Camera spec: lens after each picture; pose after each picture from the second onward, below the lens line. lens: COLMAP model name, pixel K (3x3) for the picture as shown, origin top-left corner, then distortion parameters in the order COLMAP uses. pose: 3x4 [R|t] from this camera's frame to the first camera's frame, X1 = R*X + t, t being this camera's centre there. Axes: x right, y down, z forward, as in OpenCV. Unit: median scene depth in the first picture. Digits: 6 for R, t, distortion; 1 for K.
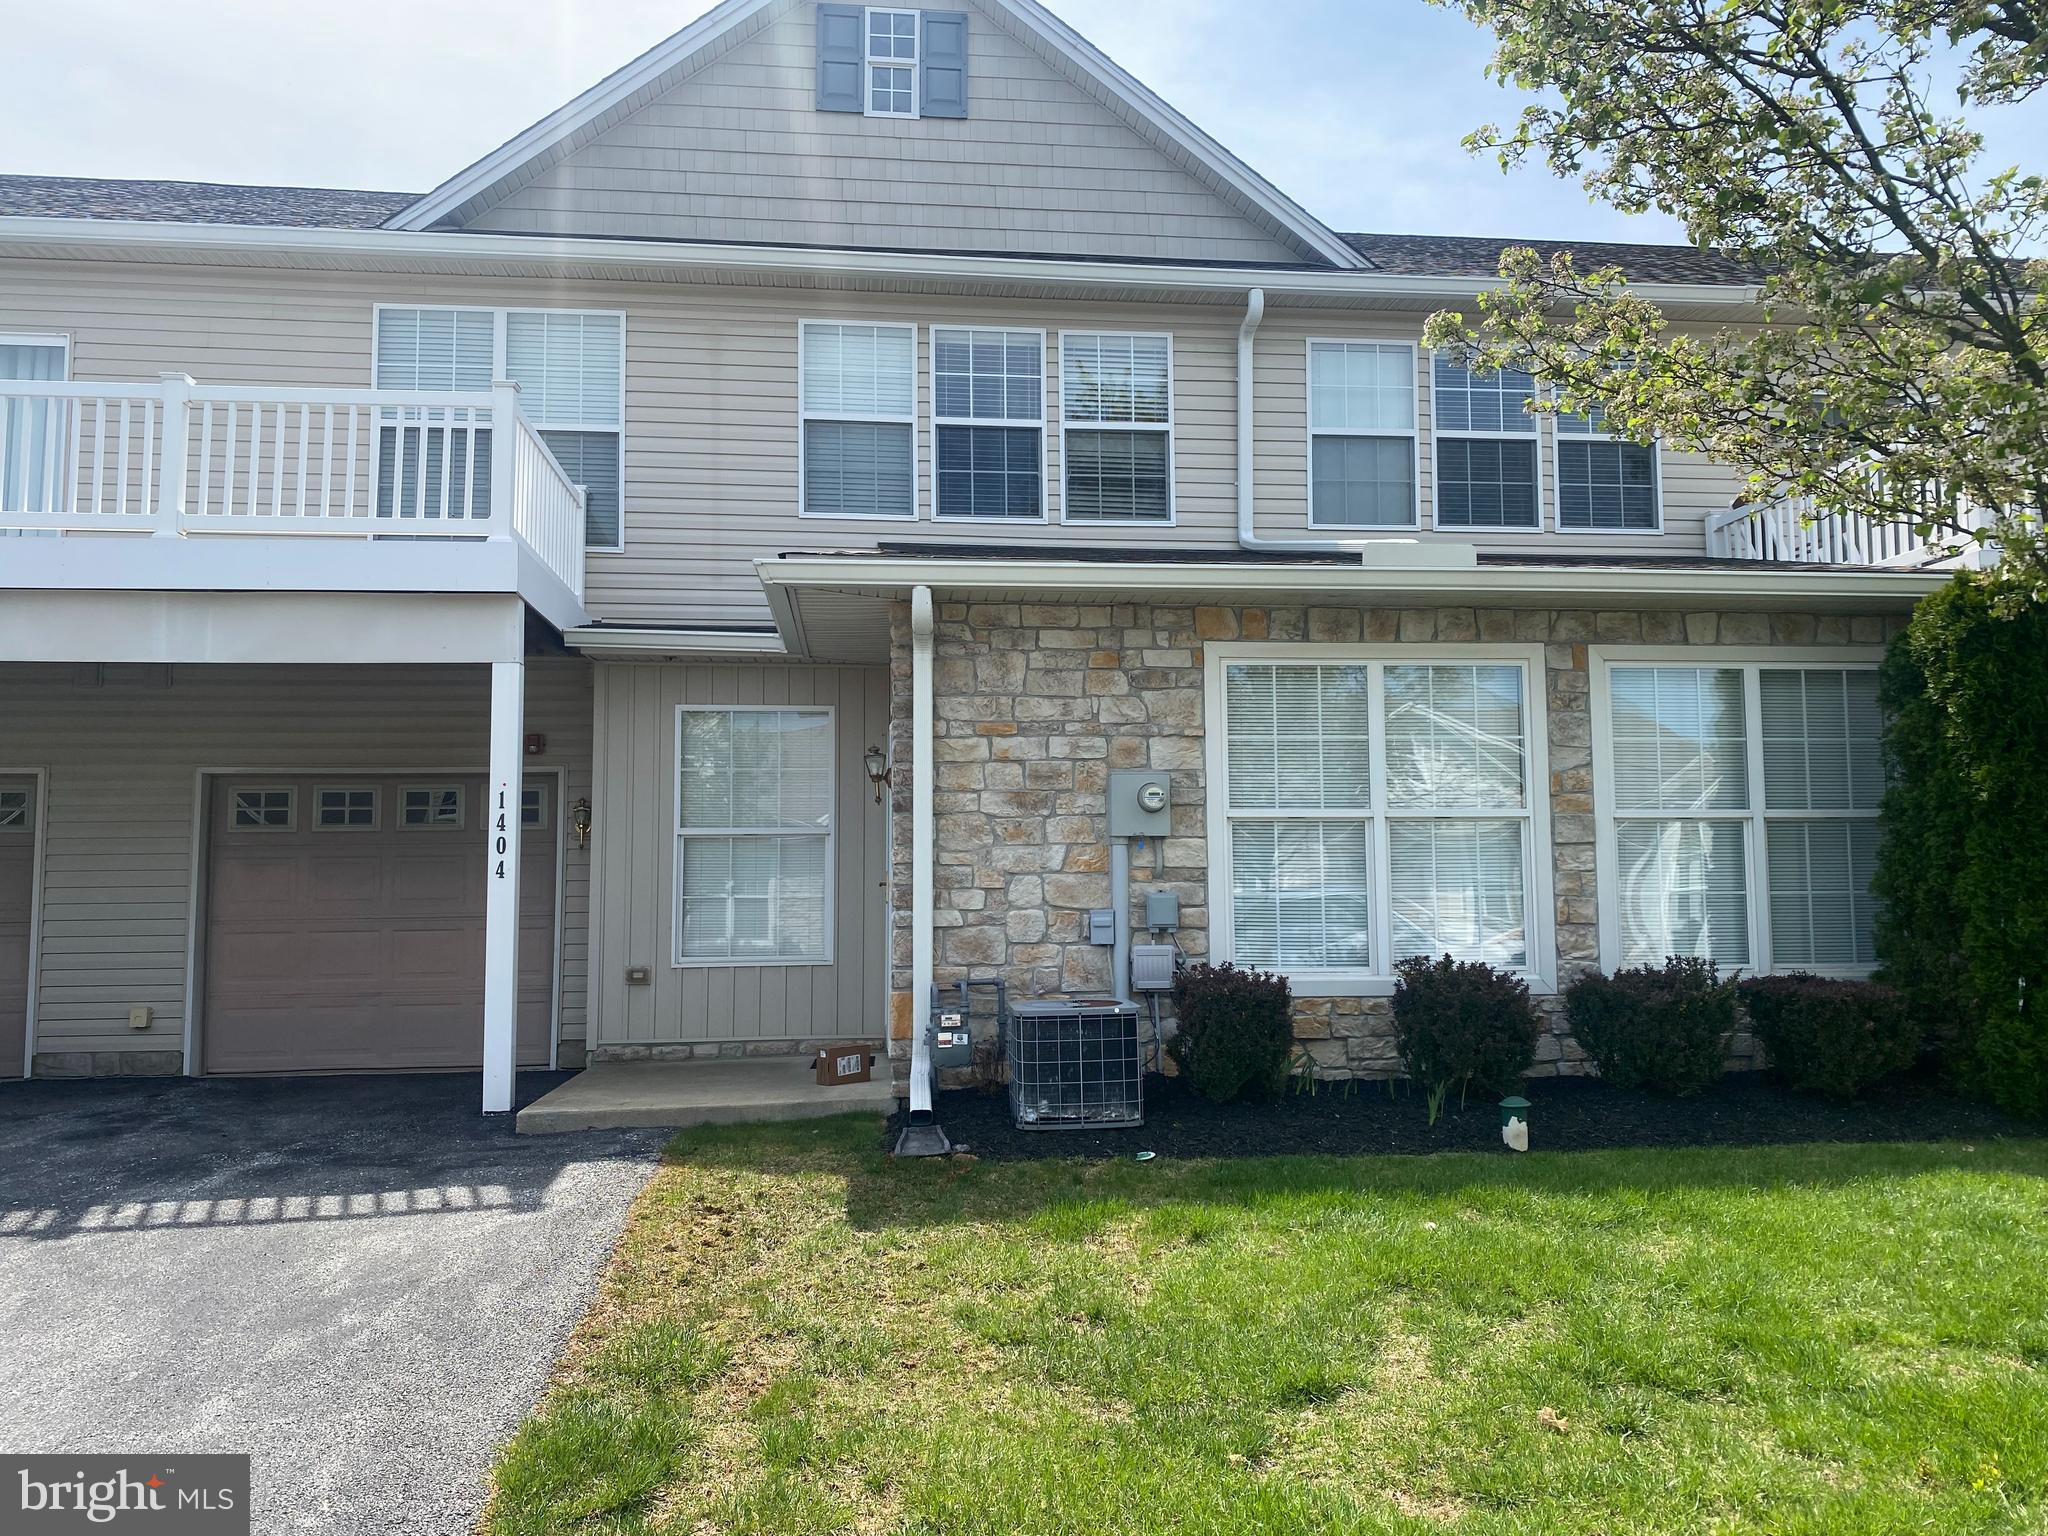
lens RADIAL K [[1548.3, 0, 1025.9], [0, 1548.3, 776.5], [0, 0, 1]] dist [0.006809, -0.002854]
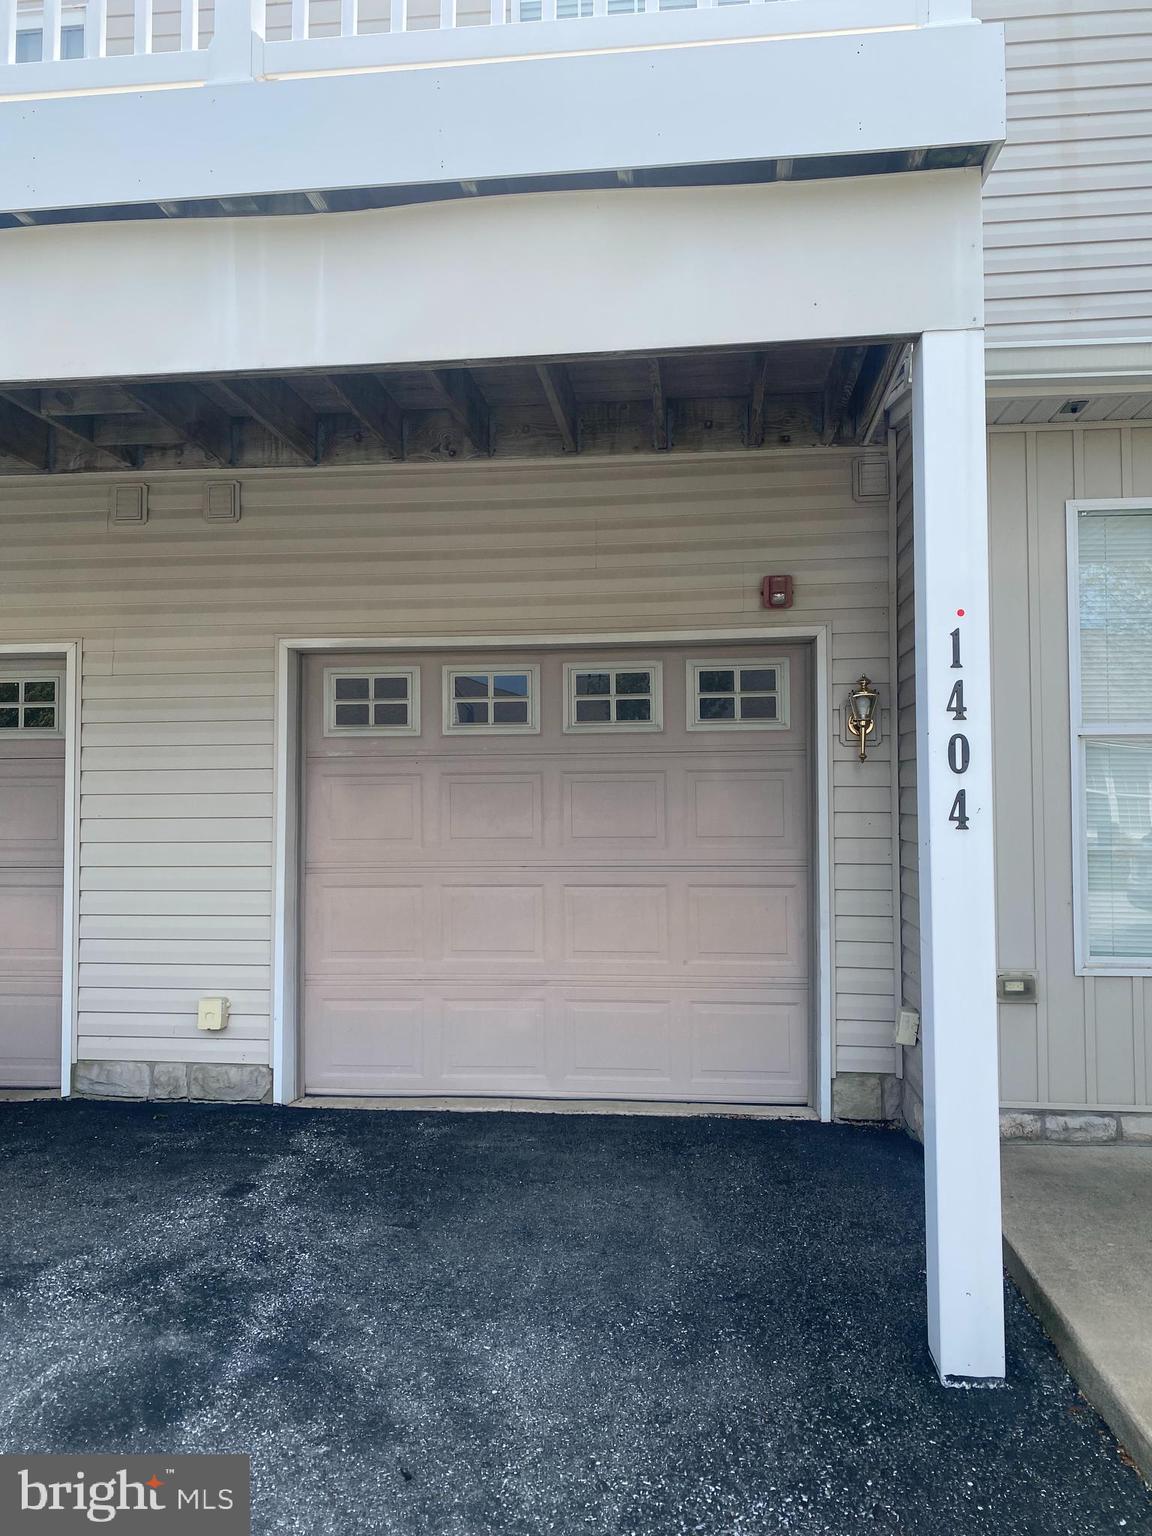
lens RADIAL K [[1161.2, 0, 574.5], [0, 1161.2, 762.5], [0, 0, 1]] dist [0.006809, -0.002854]
pose [[0.976284, -0.001794, -0.216487, -0.308051], [0.012584, 0.998745, 0.048473, 0.024631], [0.216129, -0.050047, 0.975081, 0.547286]]
